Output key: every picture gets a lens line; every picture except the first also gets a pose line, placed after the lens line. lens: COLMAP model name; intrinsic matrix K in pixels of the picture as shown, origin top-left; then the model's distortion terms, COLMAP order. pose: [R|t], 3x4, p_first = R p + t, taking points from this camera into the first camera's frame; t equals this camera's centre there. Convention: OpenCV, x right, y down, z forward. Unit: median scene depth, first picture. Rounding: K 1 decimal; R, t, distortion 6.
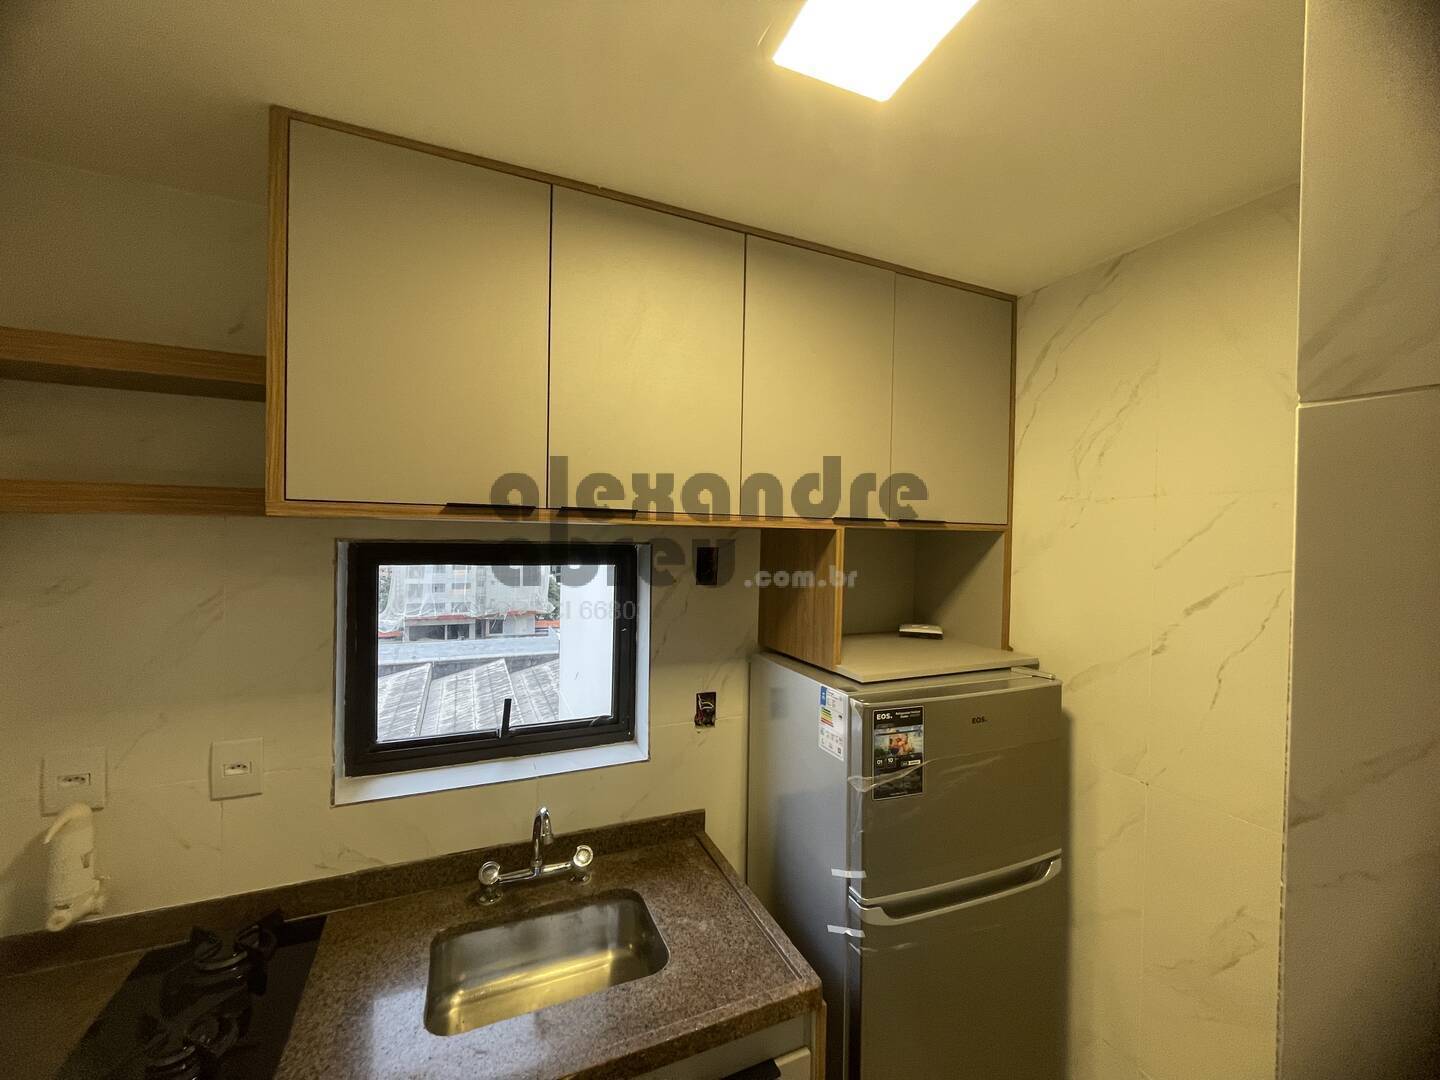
lens RADIAL K [[585.0, 0, 722.9], [0, 585.0, 538.6], [0, 0, 1]] dist [-0.003920, 0.000452]
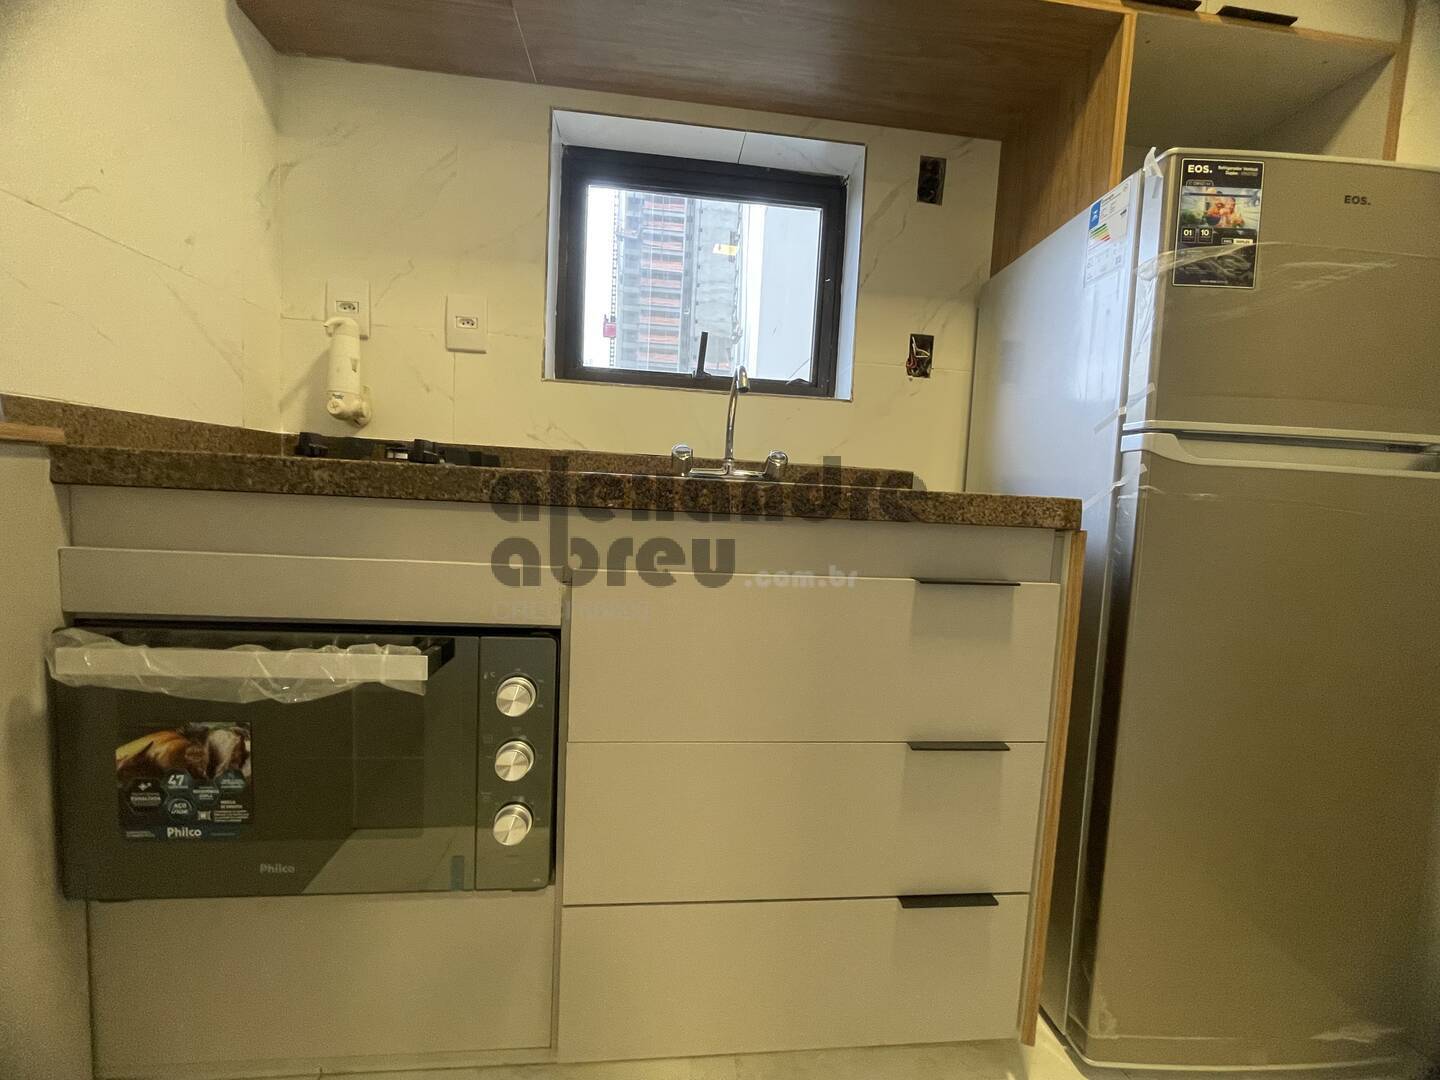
lens RADIAL K [[585.0, 0, 722.1], [0, 585.0, 539.2], [0, 0, 1]] dist [-0.003920, 0.000452]
pose [[0.949890, 0.050327, -0.308507, -0.035793], [-0.034209, 0.997763, 0.057438, 0.681978], [0.310707, -0.044006, 0.949486, 0.105864]]
